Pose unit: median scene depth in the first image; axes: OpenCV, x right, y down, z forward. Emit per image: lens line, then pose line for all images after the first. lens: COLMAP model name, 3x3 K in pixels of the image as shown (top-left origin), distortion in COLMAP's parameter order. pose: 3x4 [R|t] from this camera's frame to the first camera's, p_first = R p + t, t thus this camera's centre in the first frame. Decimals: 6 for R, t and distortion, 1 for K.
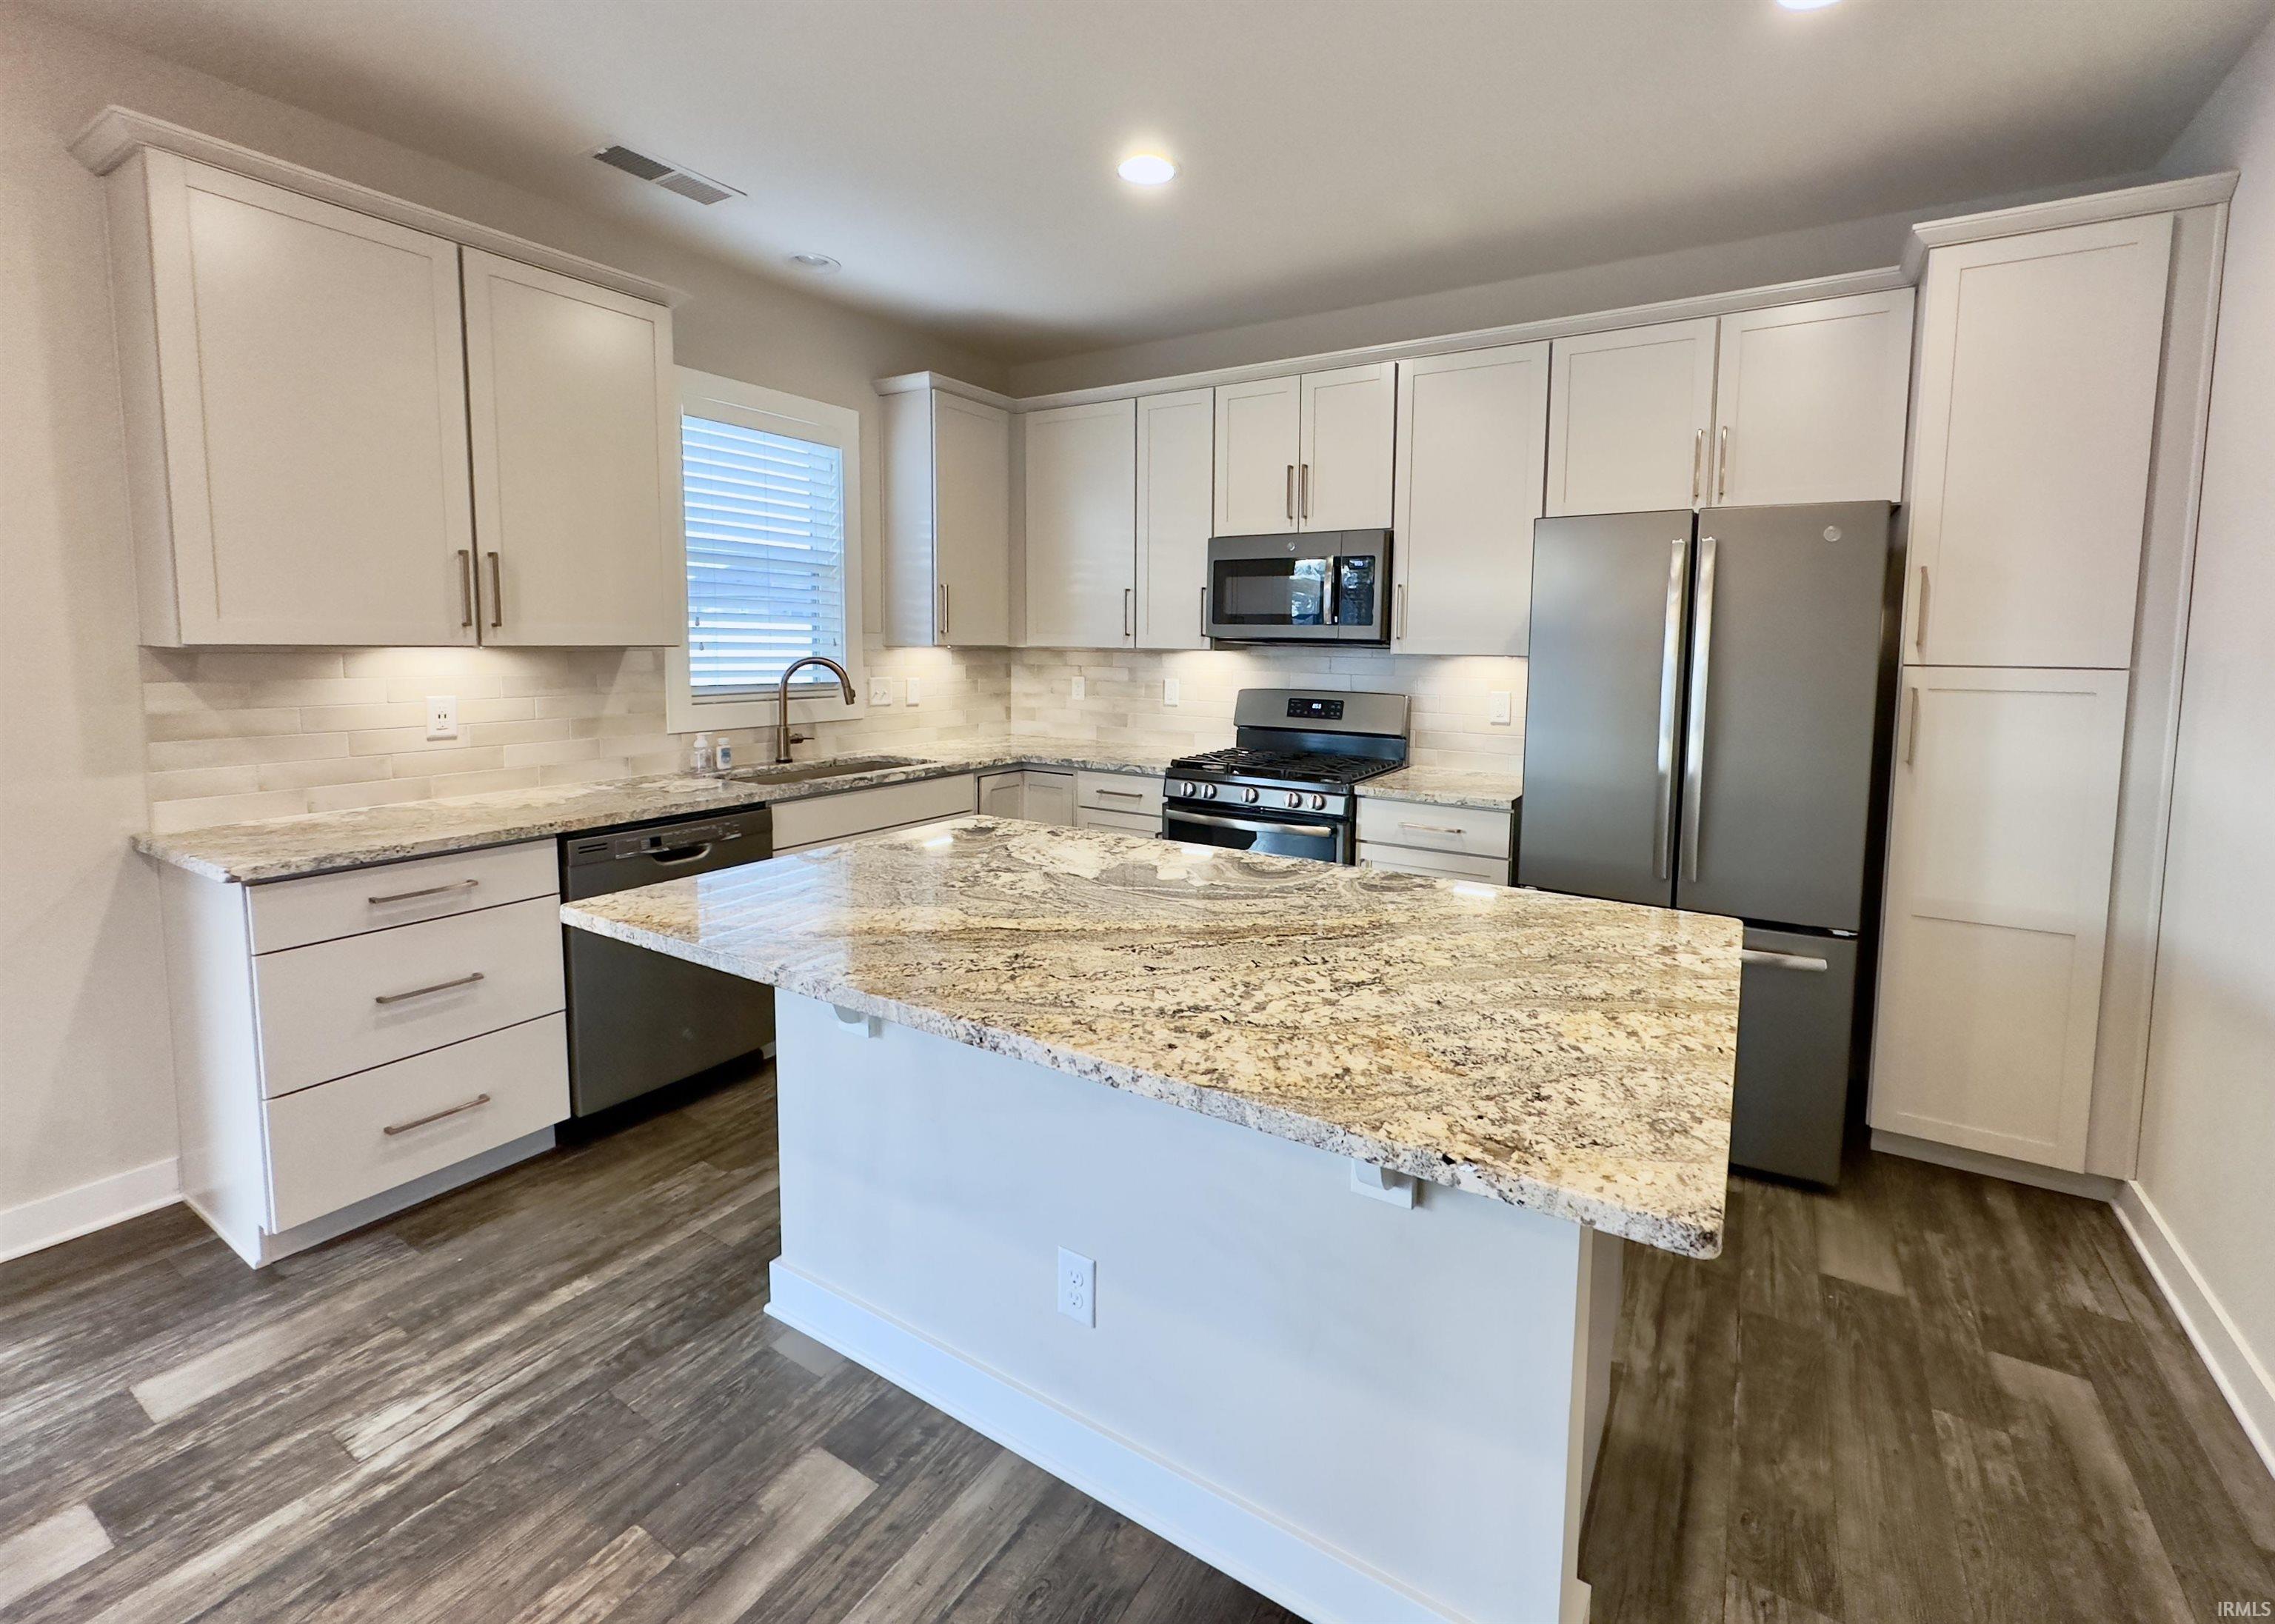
lens RADIAL K [[957.7, 0, 1198.2], [0, 957.7, 721.4], [0, 0, 1]] dist [0.001193, 0.000584]
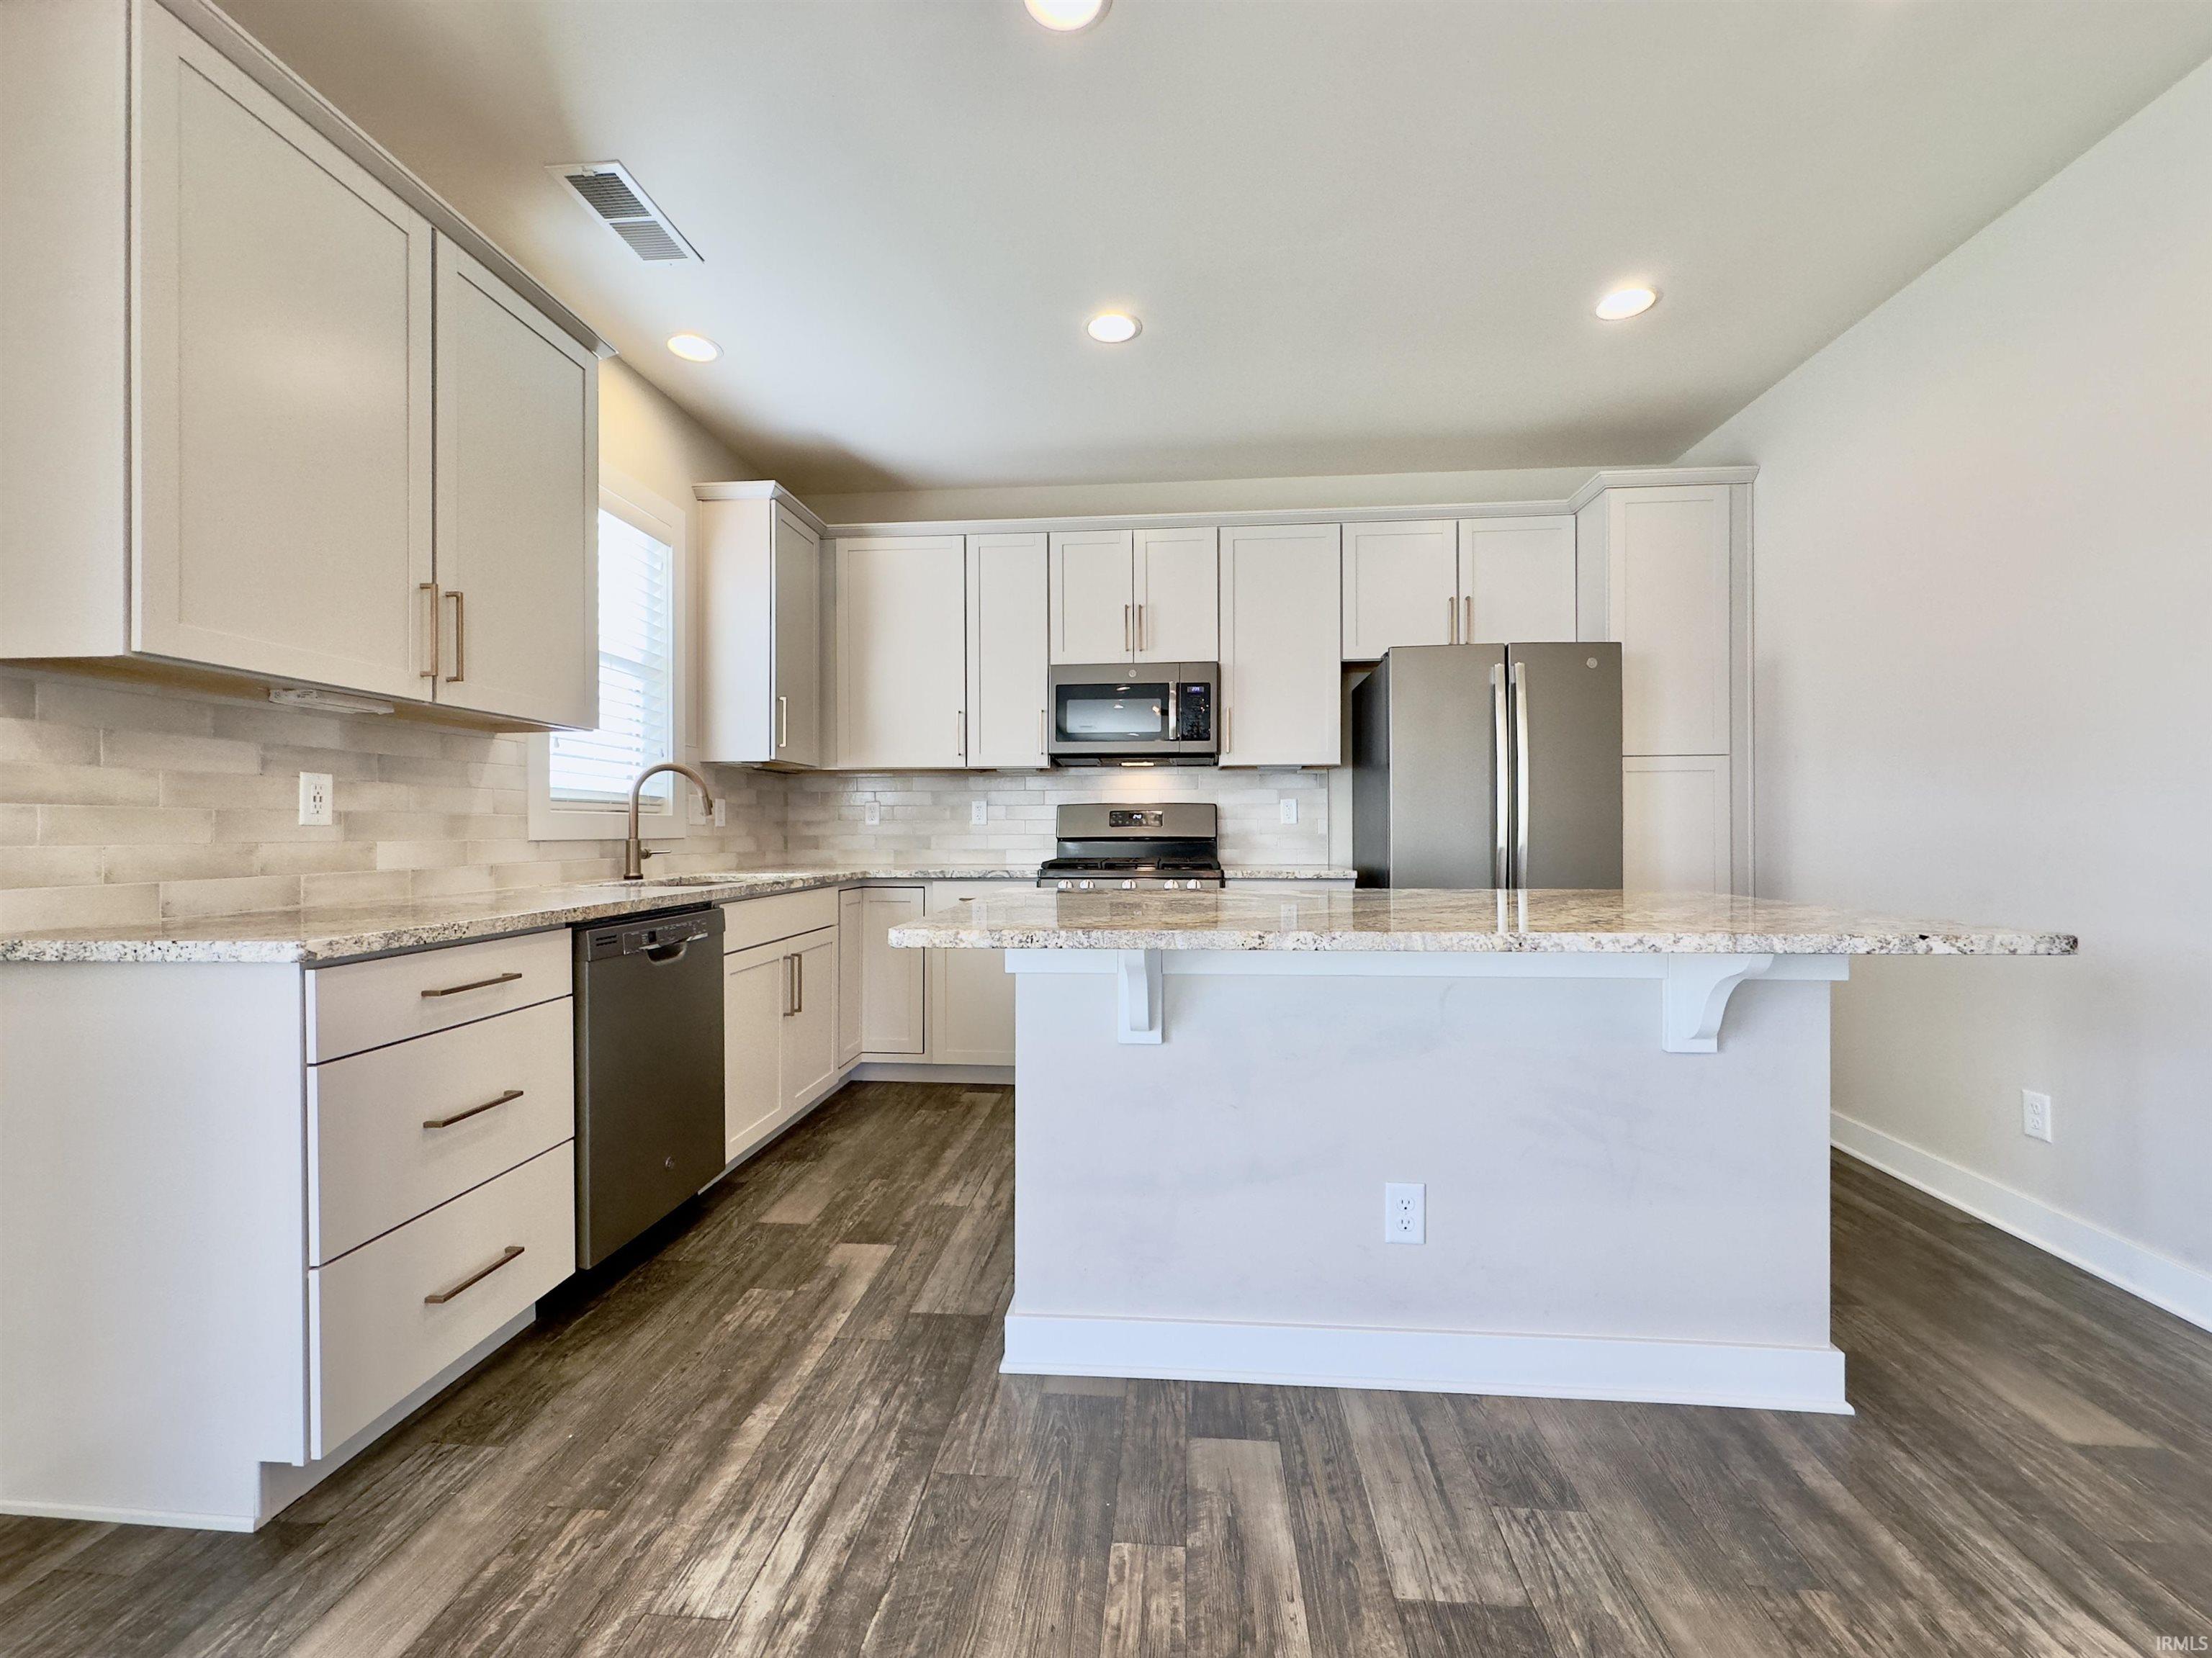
lens RADIAL K [[898.3, 0, 1102.5], [0, 898.3, 831.7], [0, 0, 1]] dist [-0.001888, 0.000192]
pose [[0.902378, -0.016511, 0.430630, -0.655165], [0.051353, 0.996265, -0.069412, 0.129585], [-0.427876, 0.084750, 0.899855, 0.093875]]
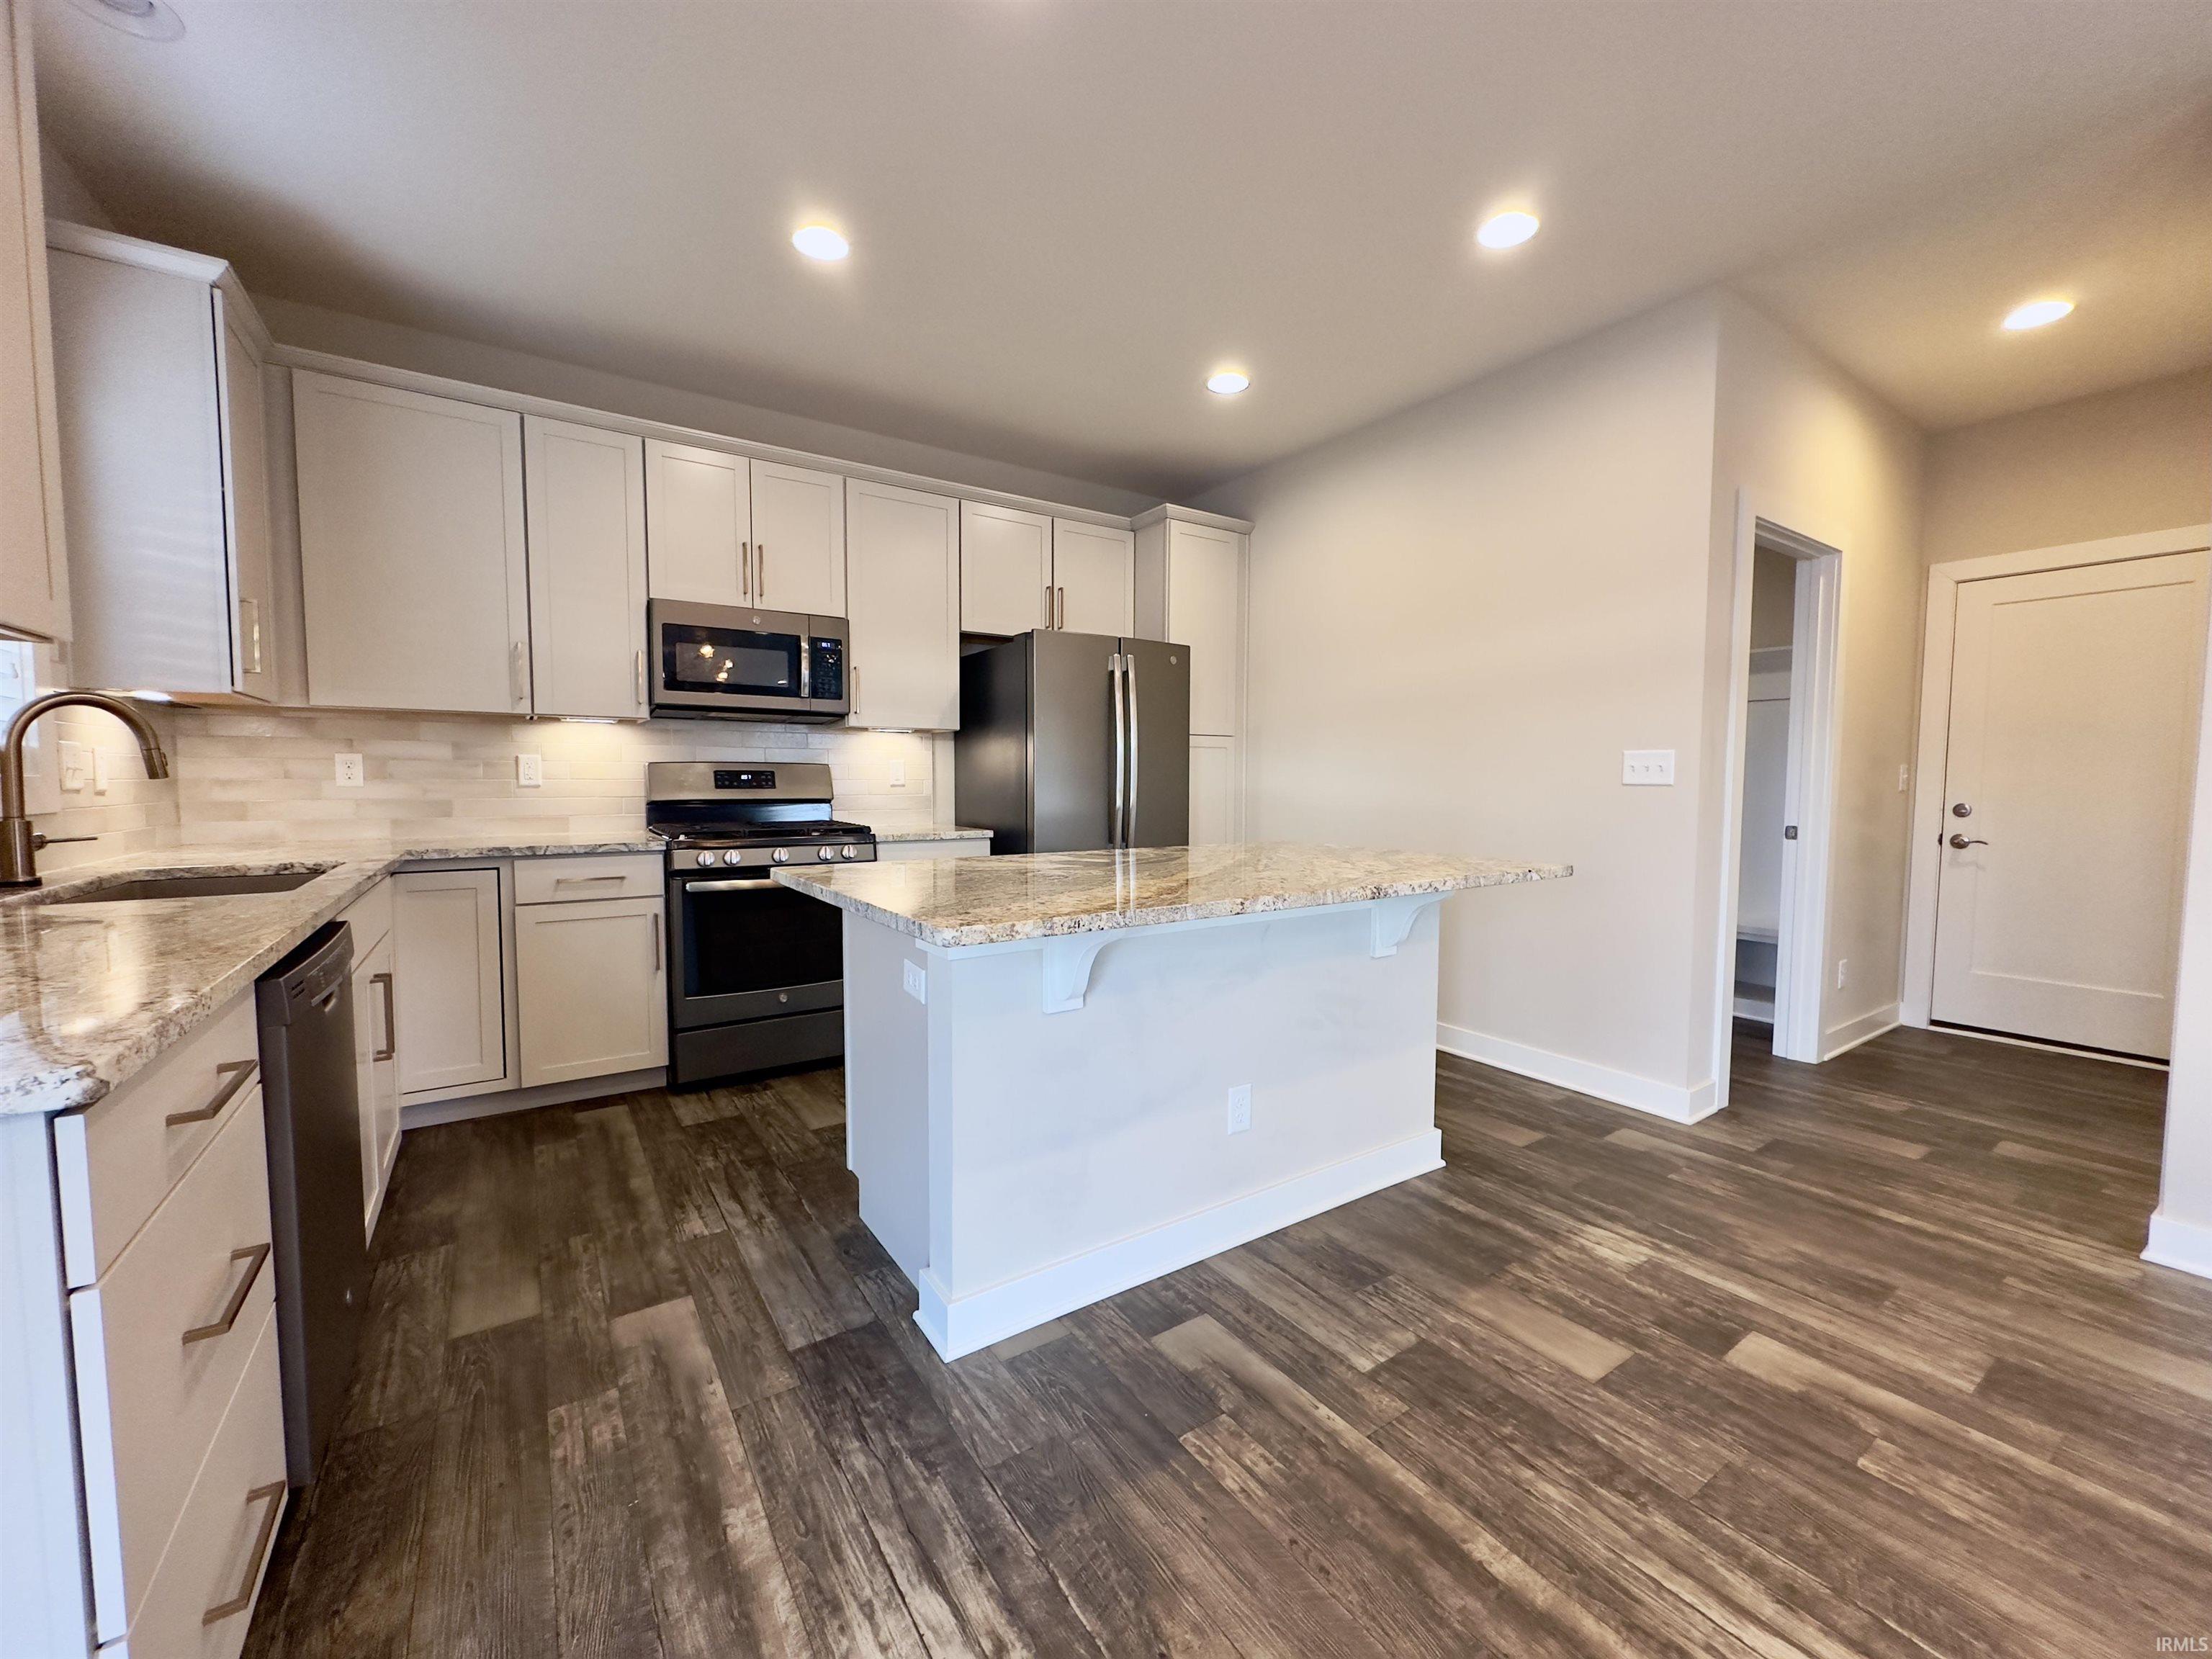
lens RADIAL K [[879.7, 0, 1102.3], [0, 879.7, 831.5], [0, 0, 1]] dist [-0.000876, 0.000275]
pose [[0.433243, -0.068166, 0.898696, -1.002284], [0.078792, 0.996183, 0.037577, 0.066686], [-0.897827, 0.054530, 0.436960, 0.405583]]
